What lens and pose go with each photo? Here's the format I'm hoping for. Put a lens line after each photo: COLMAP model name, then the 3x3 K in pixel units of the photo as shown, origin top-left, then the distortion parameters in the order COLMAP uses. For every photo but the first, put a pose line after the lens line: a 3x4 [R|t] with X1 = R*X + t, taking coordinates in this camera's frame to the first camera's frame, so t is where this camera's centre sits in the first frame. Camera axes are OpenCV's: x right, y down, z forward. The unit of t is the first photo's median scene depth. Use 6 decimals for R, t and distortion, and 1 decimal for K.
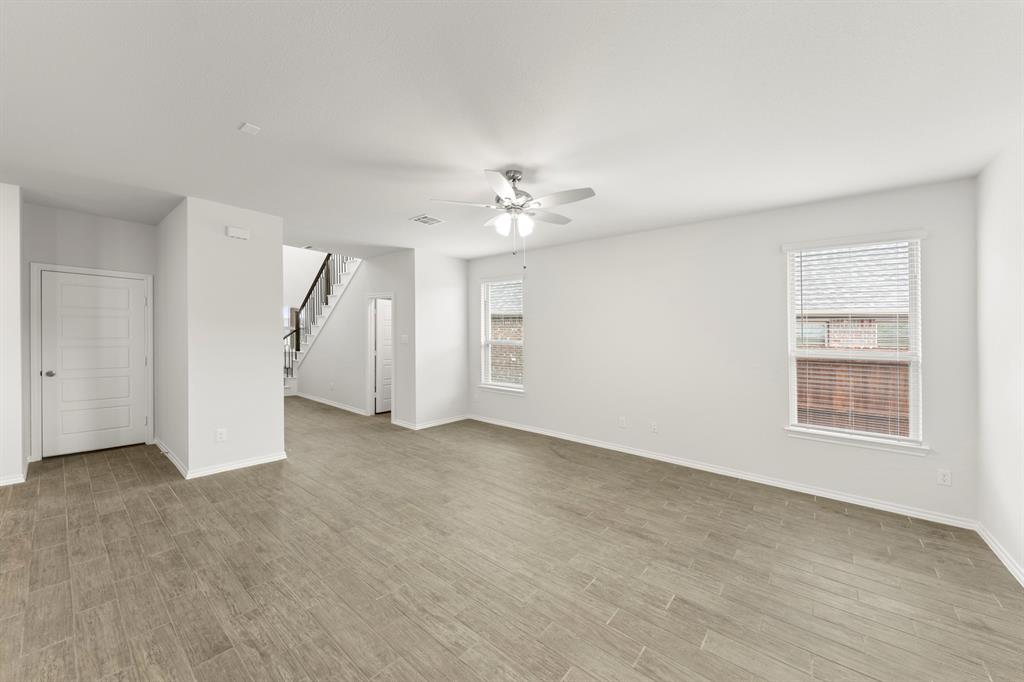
lens RADIAL K [[374.5, 0, 505.3], [0, 374.5, 334.6], [0, 0, 1]] dist [0.001425, 0.000115]
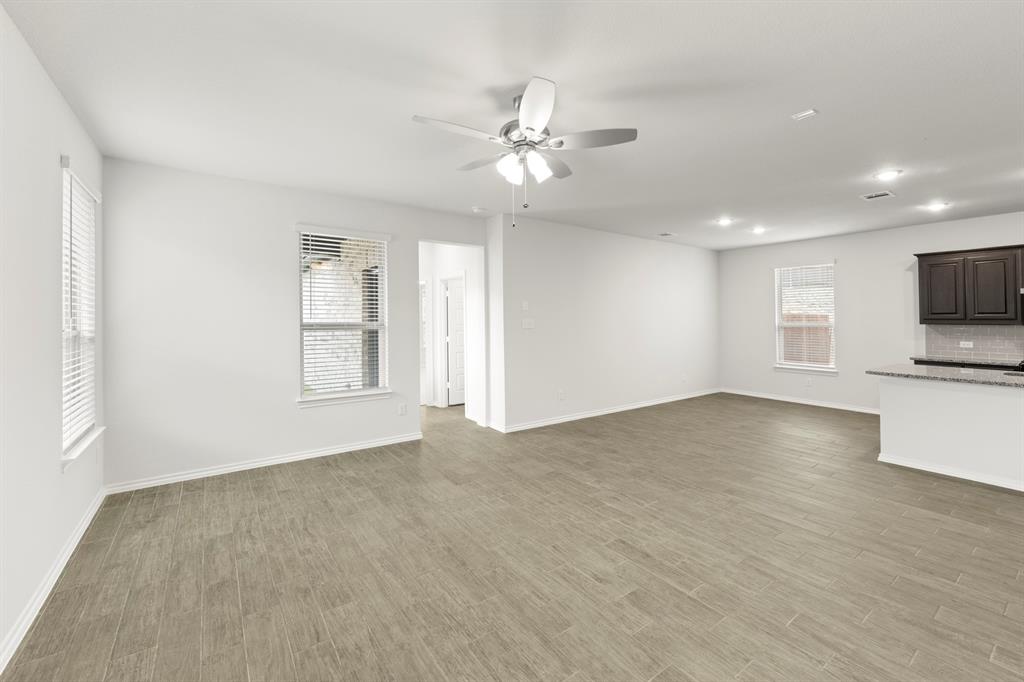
lens RADIAL K [[424.2, 0, 531.5], [0, 424.2, 314.1], [0, 0, 1]] dist [0.006647, -0.000231]
pose [[-0.974020, -0.019466, 0.225624, -0.126903], [-0.022788, 0.999667, -0.012128, 0.004621], [-0.225313, -0.016955, -0.974139, 1.522514]]
